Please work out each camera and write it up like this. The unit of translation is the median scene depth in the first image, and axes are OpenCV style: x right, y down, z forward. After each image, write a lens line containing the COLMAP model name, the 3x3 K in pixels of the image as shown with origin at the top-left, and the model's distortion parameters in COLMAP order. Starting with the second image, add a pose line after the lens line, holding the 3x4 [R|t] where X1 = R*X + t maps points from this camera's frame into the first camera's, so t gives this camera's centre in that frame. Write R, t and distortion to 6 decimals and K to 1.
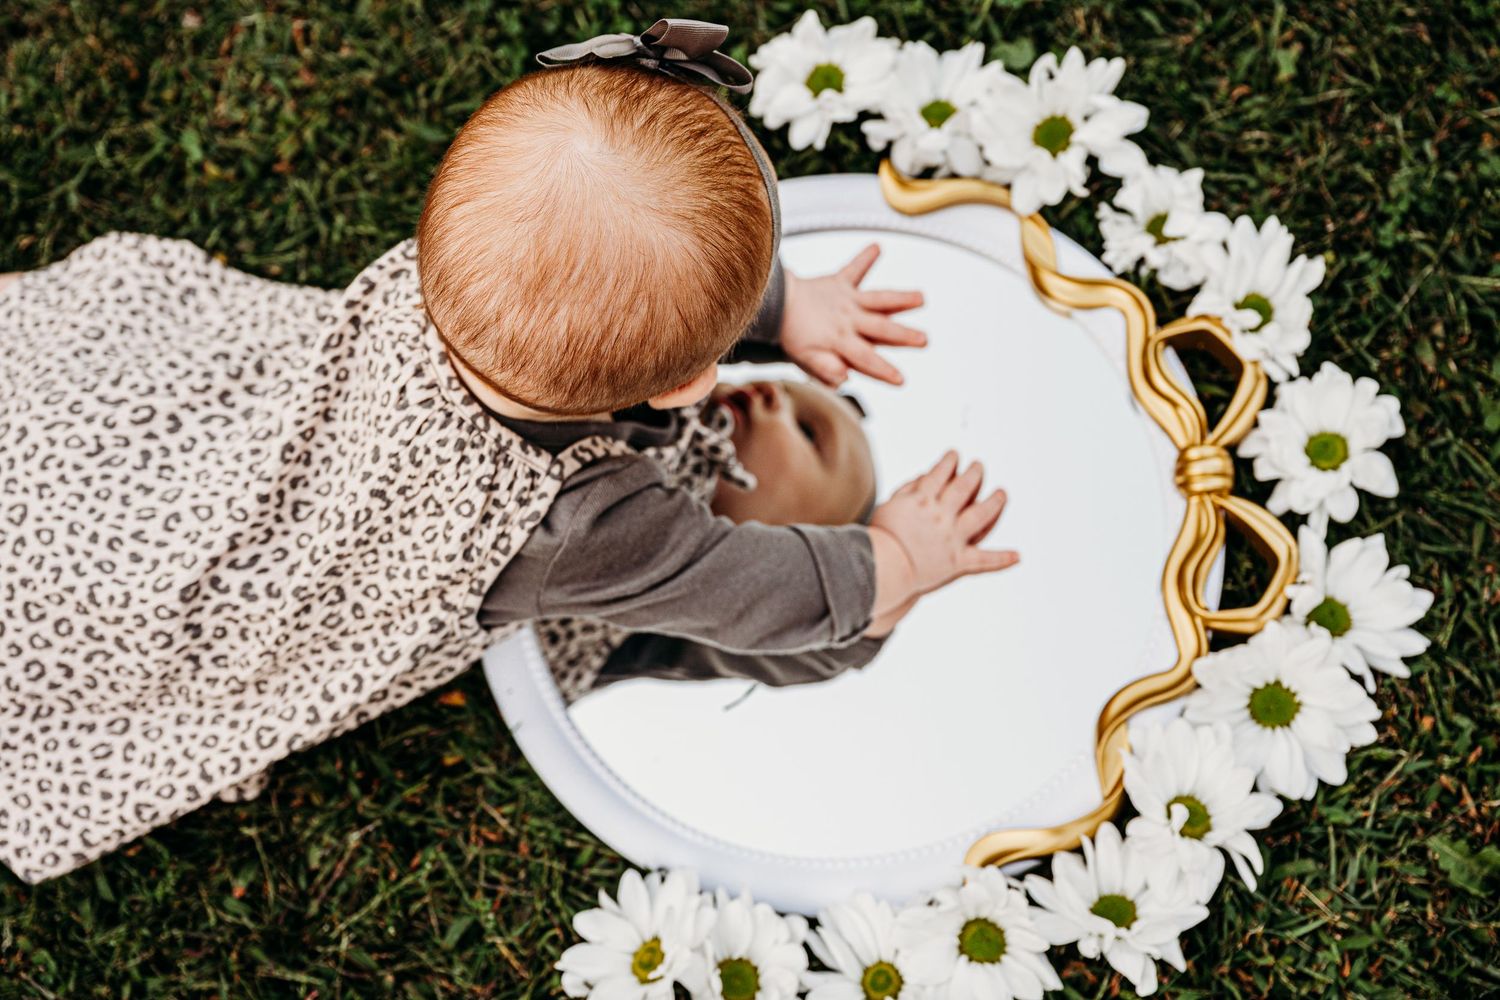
lens RADIAL K [[1772.0, 0, 750.0], [0, 1772.0, 500.0], [0, 0, 1]] dist [-0.072900, 0.058830]
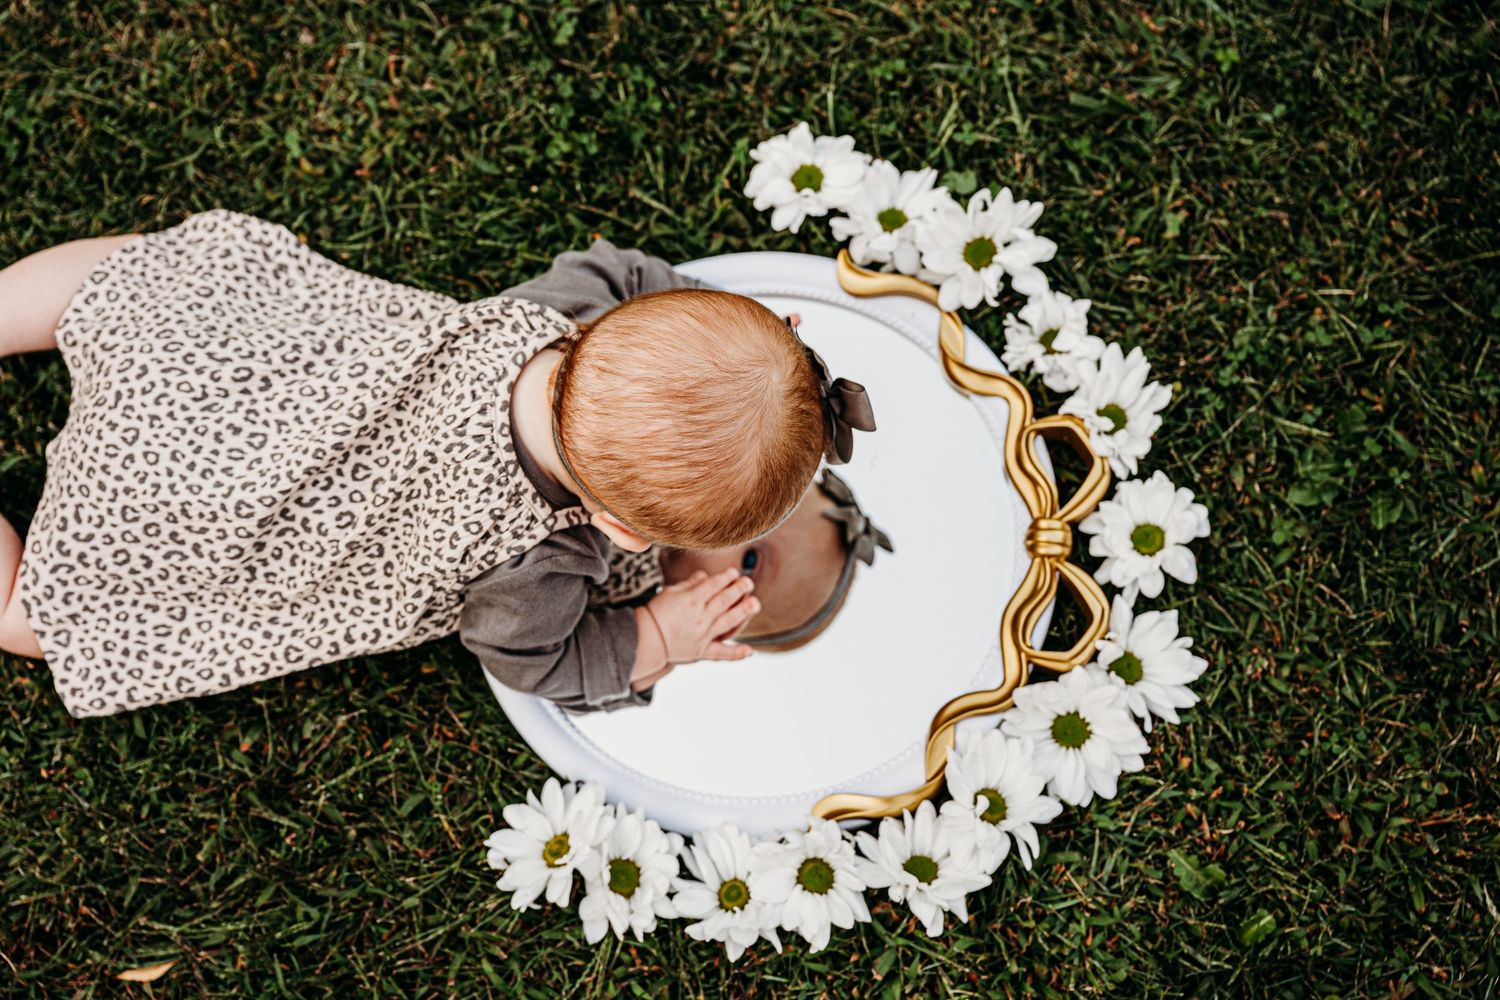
lens RADIAL K [[1608.7, 0, 750.0], [0, 1608.7, 500.0], [0, 0, 1]] dist [-0.077174, 0.017226]
pose [[0.985345, 0.163629, 0.048168, -0.016238], [-0.165149, 0.985829, 0.029452, -0.044449], [-0.042667, -0.036976, 0.998405, -0.148888]]
